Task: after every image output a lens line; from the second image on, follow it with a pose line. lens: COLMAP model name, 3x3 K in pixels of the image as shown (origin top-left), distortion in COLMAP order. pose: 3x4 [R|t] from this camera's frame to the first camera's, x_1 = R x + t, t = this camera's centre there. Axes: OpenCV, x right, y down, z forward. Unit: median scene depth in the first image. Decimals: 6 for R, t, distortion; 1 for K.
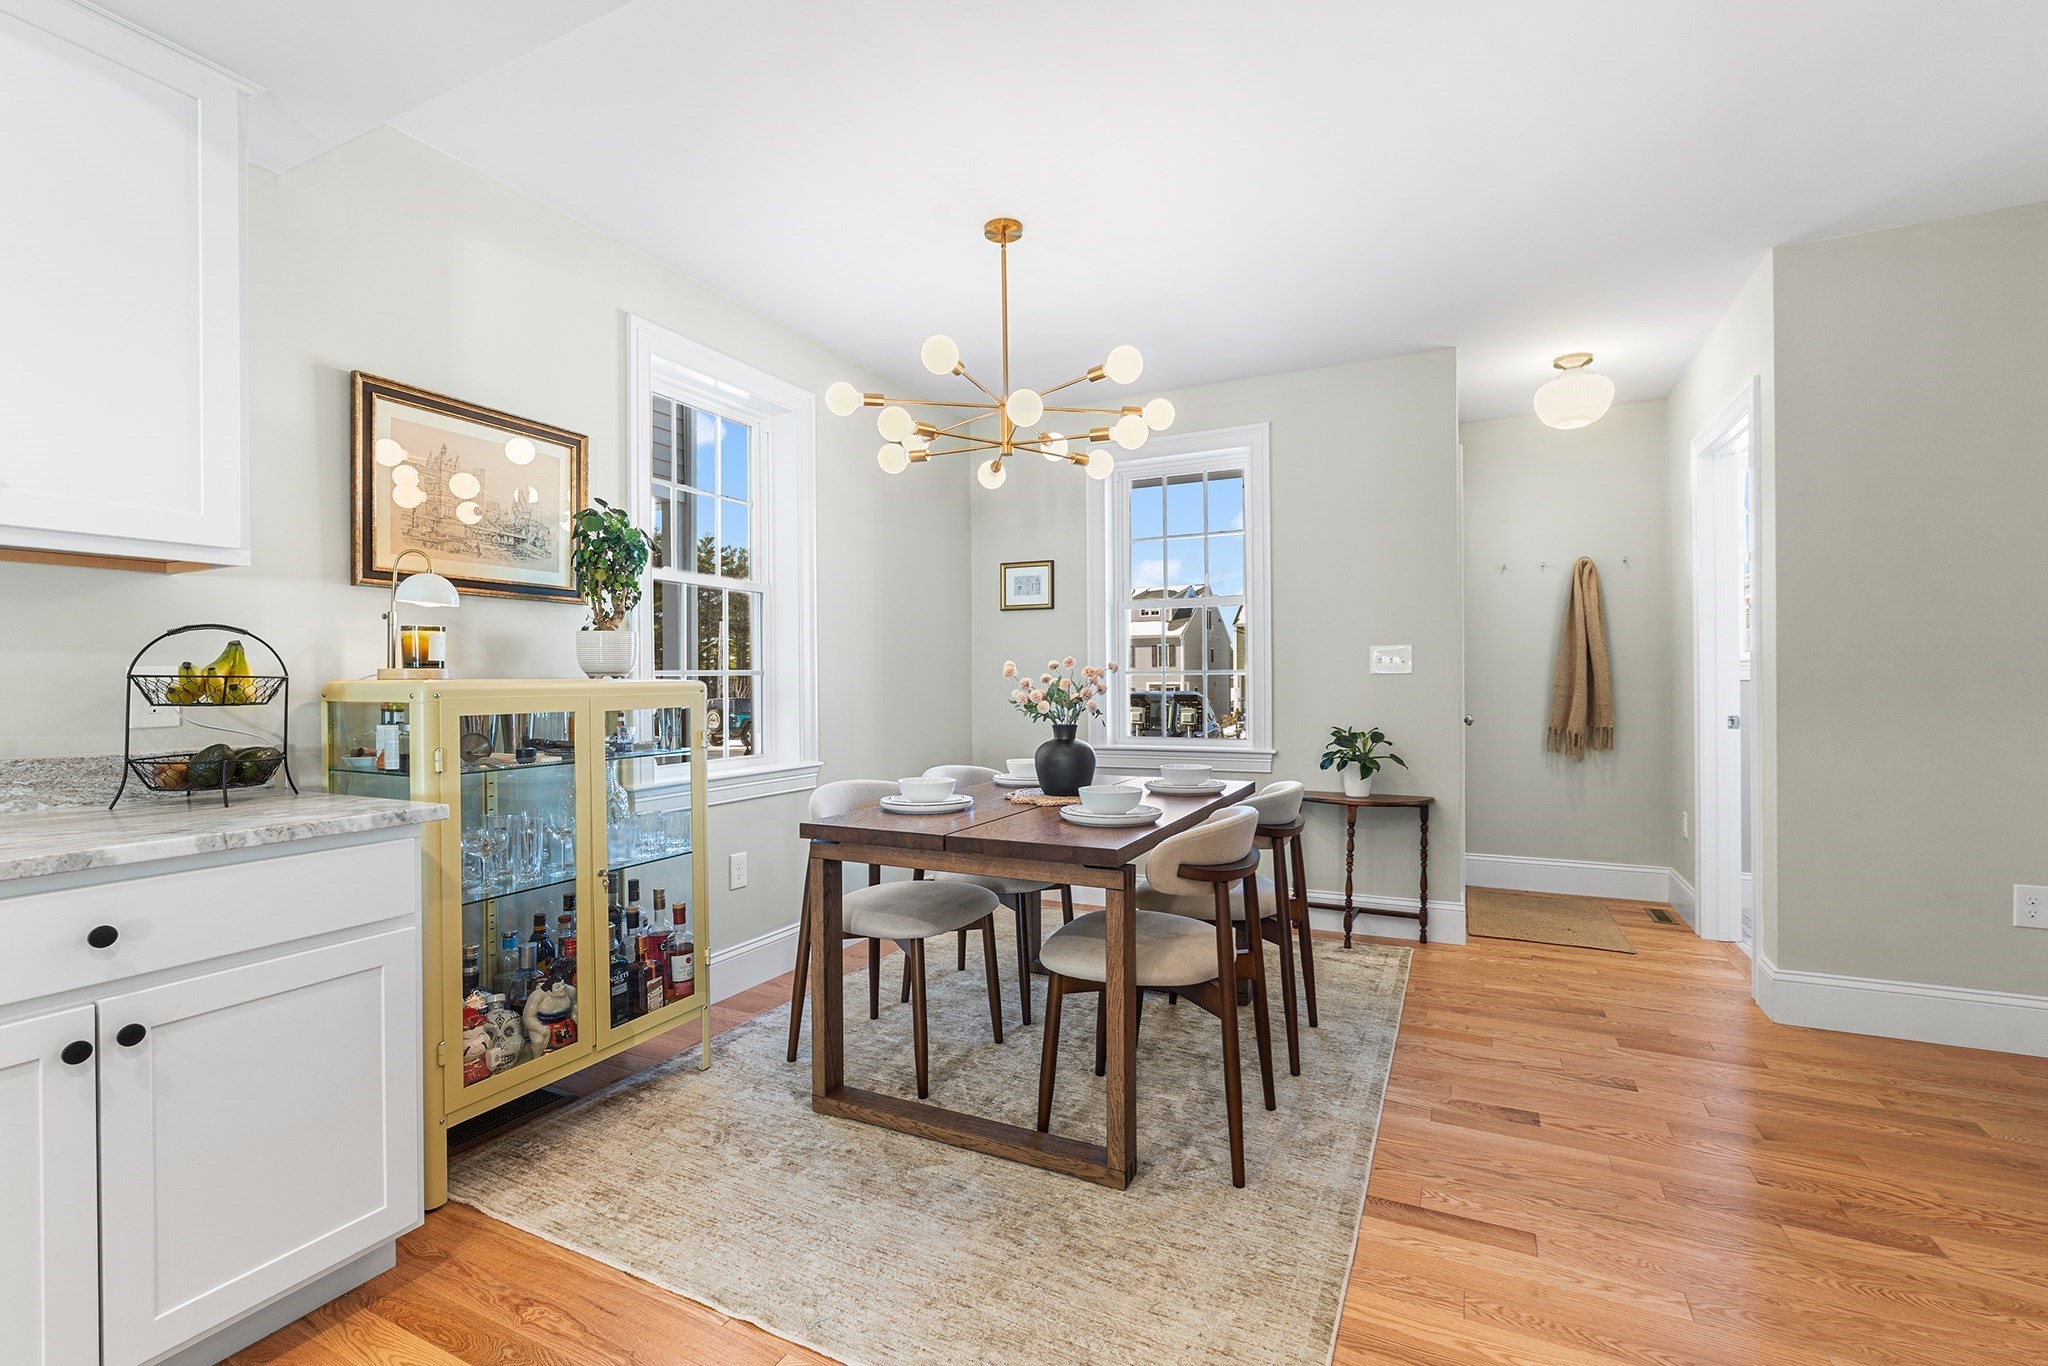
lens RADIAL K [[901.8, 0, 1015.2], [0, 901.8, 683.4], [0, 0, 1]] dist [-0.006824, 0.000910]
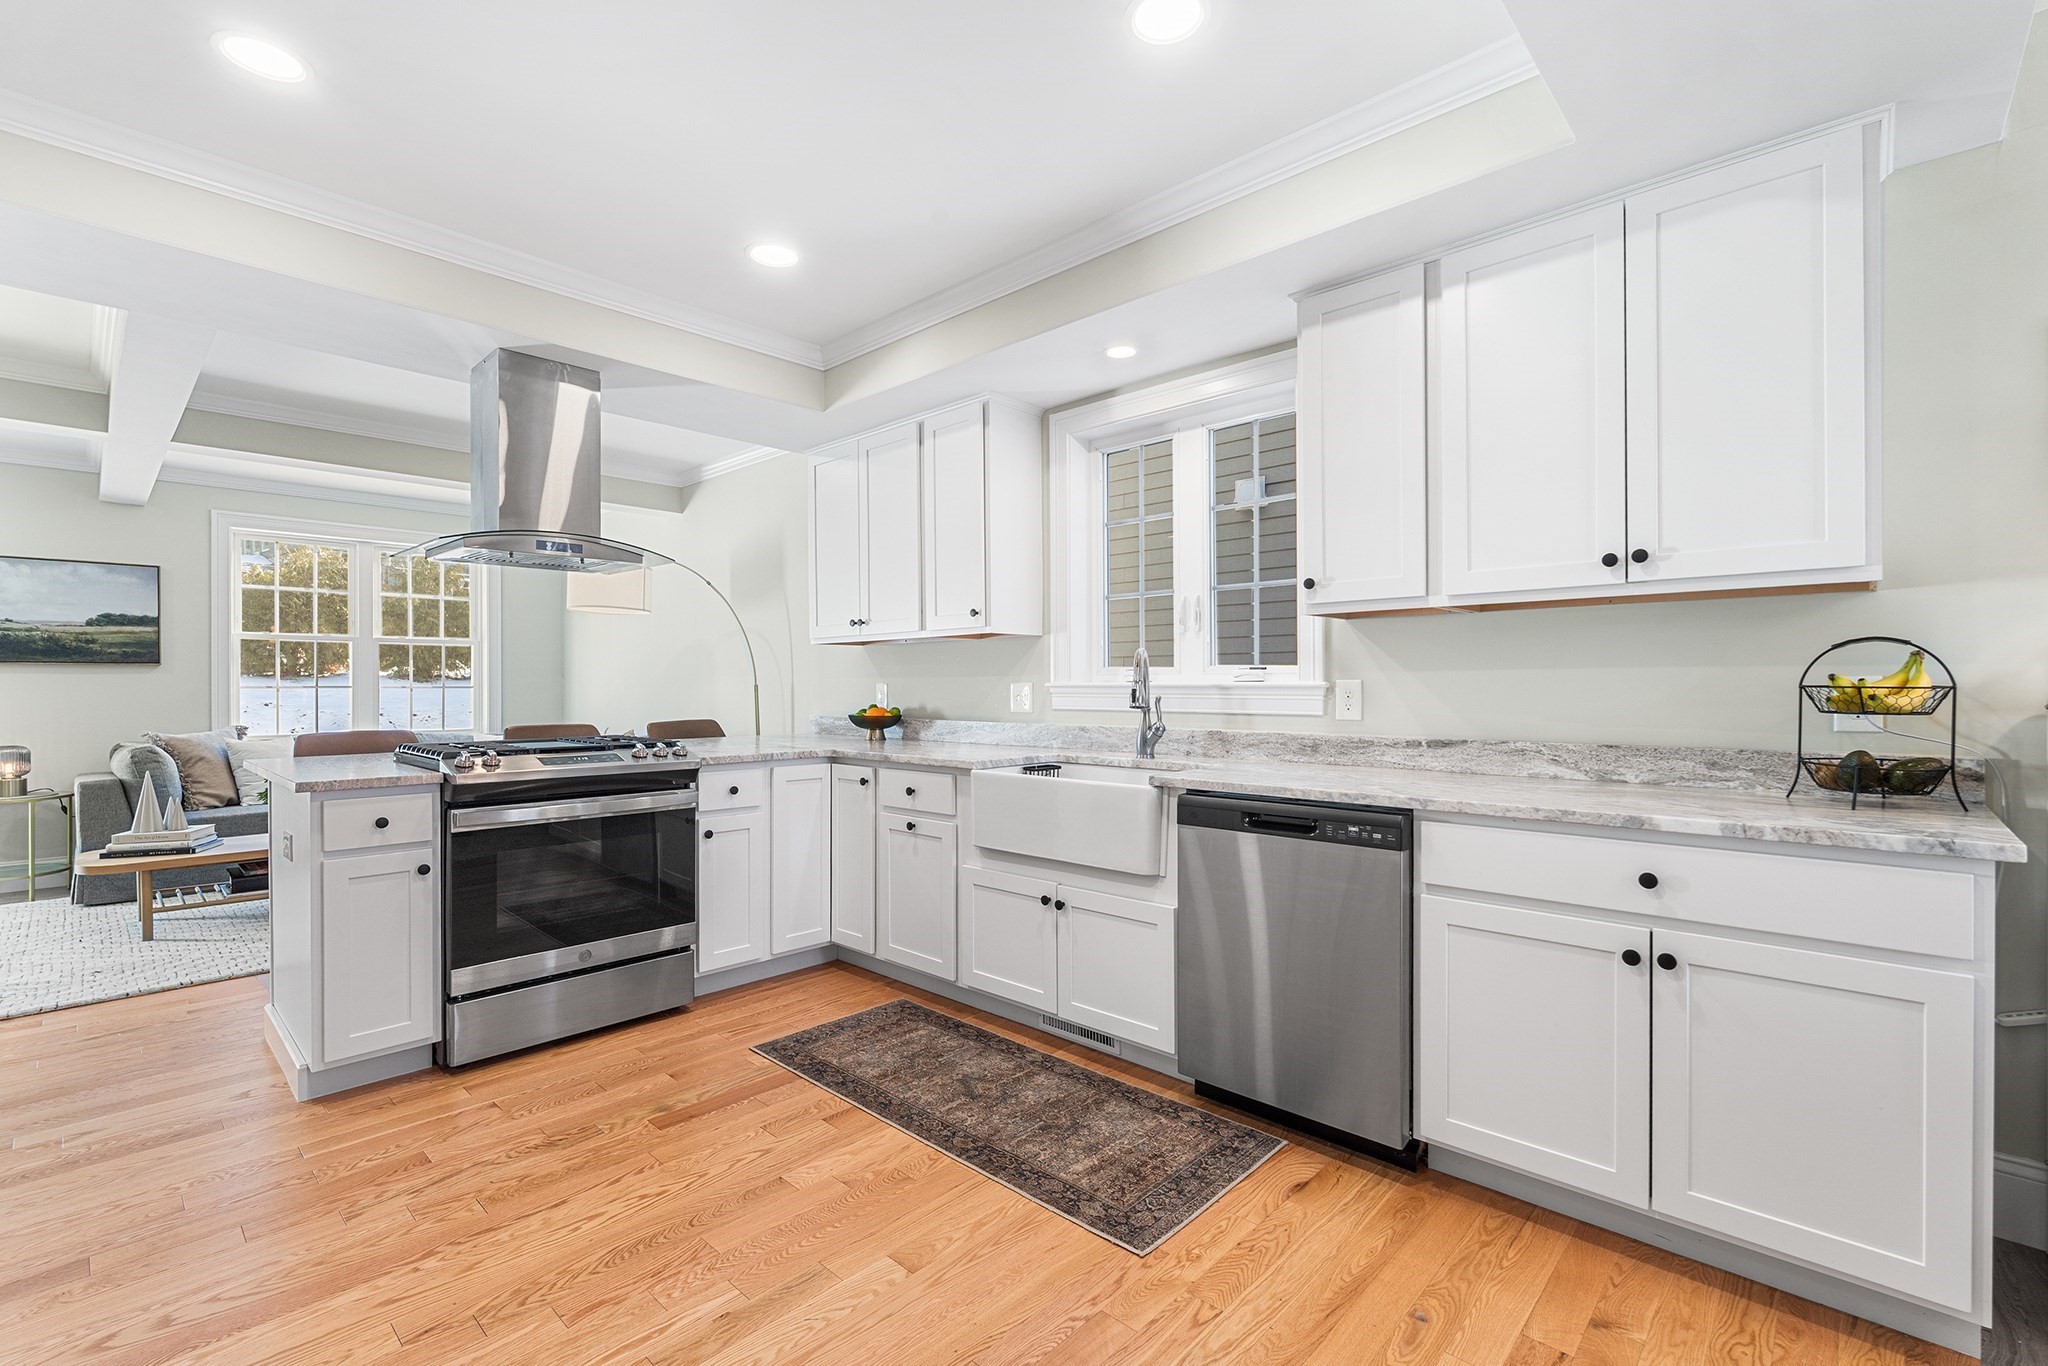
lens RADIAL K [[901.8, 0, 1027.1], [0, 901.8, 686.8], [0, 0, 1]] dist [-0.006824, 0.000910]
pose [[-0.282976, 0.009858, -0.959076, 0.316614], [0.002635, 0.999951, 0.009501, -0.015666], [0.959123, 0.000161, -0.282988, 0.274651]]
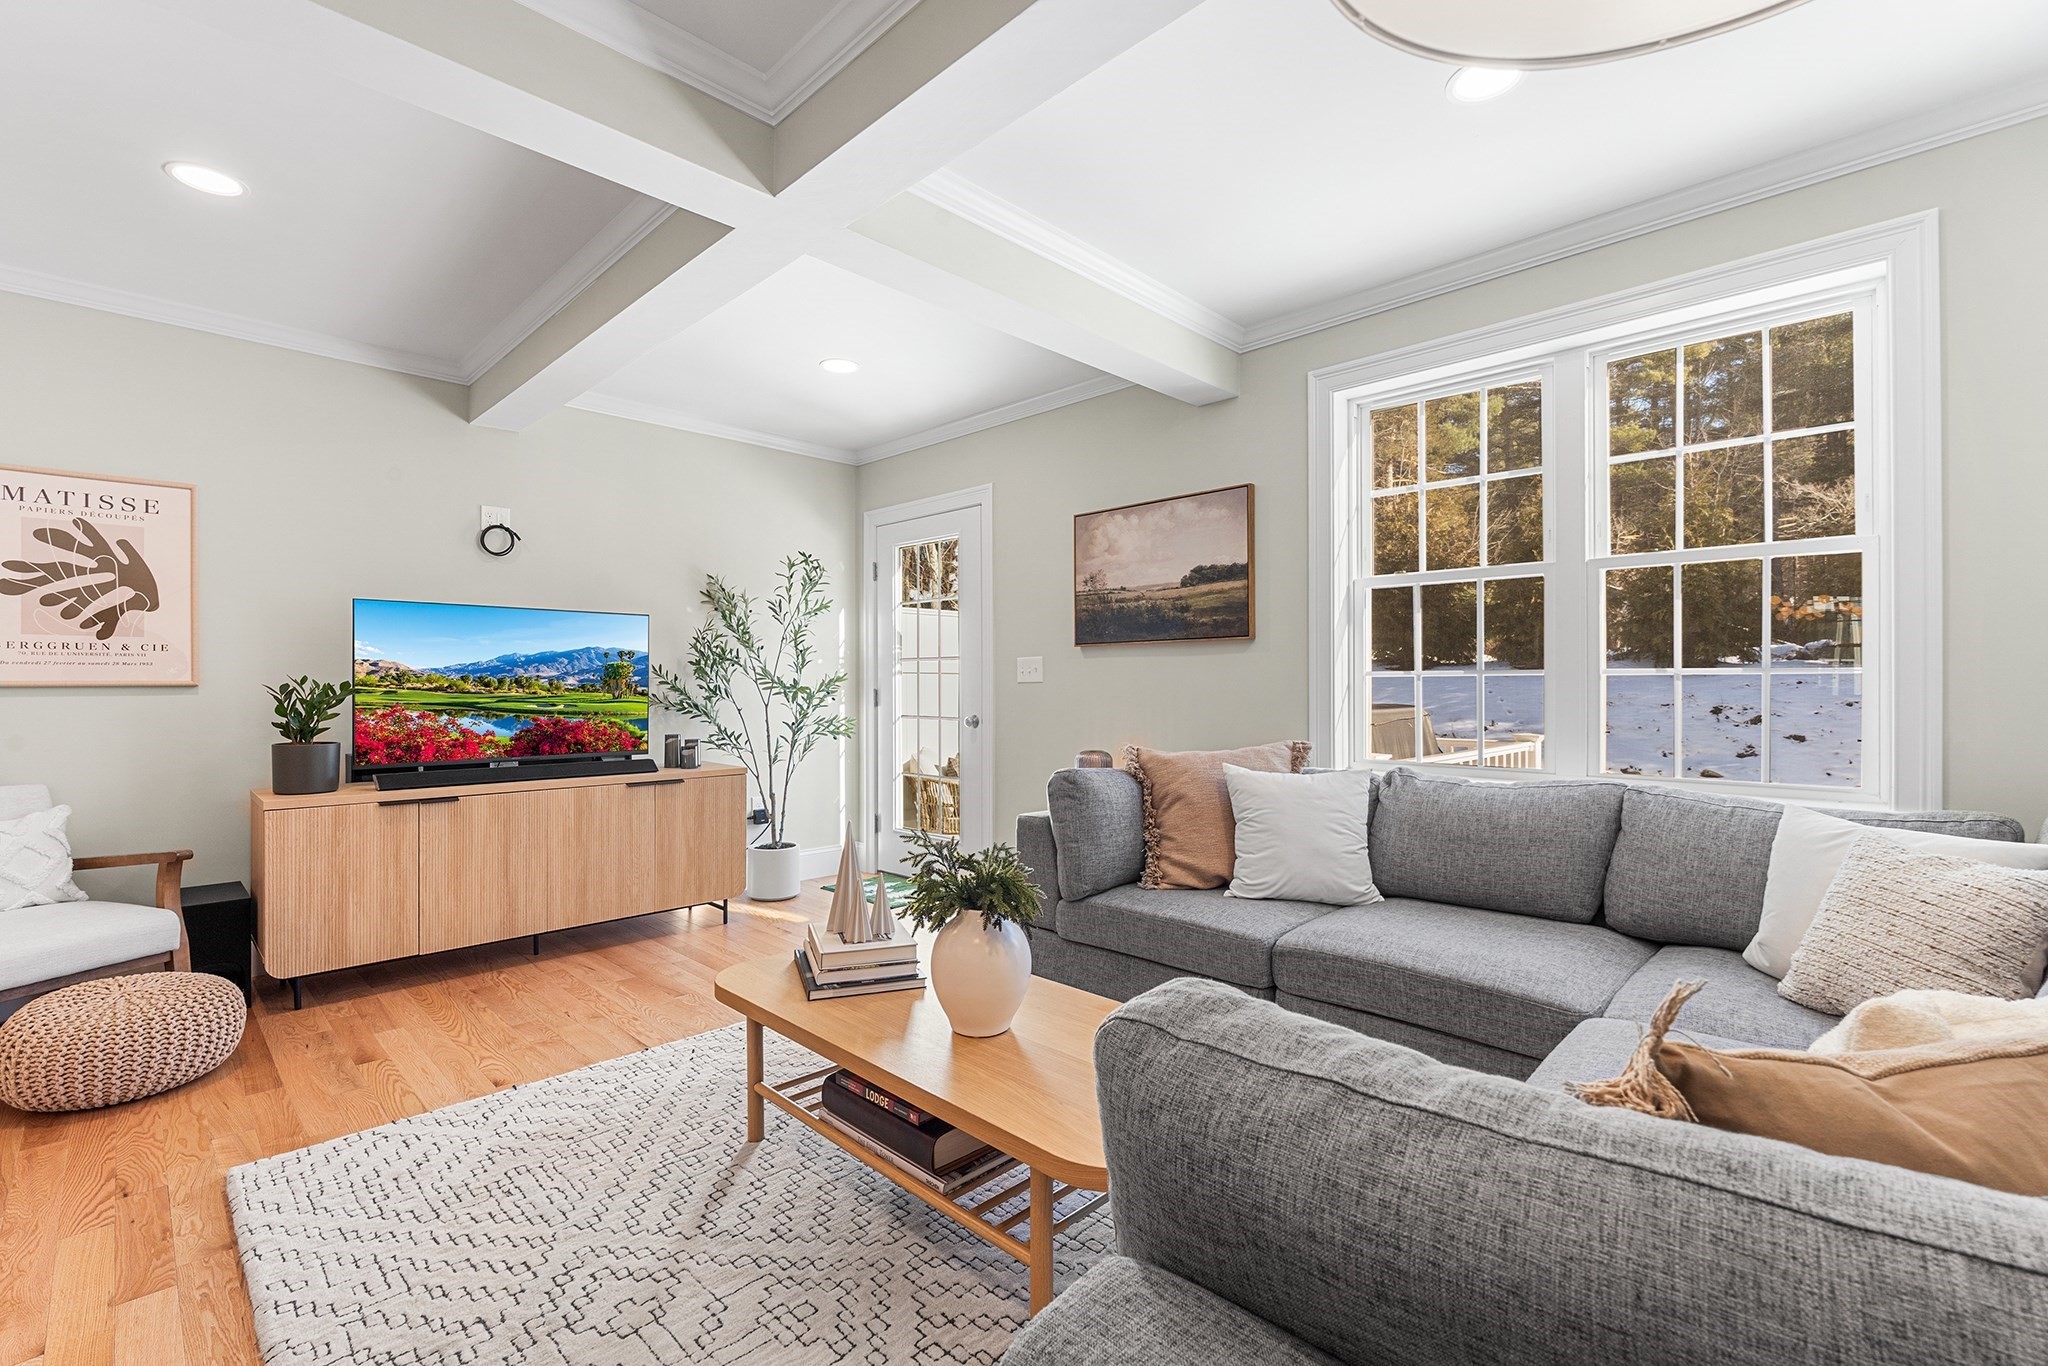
lens RADIAL K [[901.8, 0, 1035.0], [0, 901.8, 688.7], [0, 0, 1]] dist [-0.006824, 0.000910]
pose [[-0.952462, 0.007133, 0.304575, -1.479438], [0.007904, 0.999968, 0.001299, 0.022747], [-0.304556, 0.003644, -0.952488, -1.081378]]
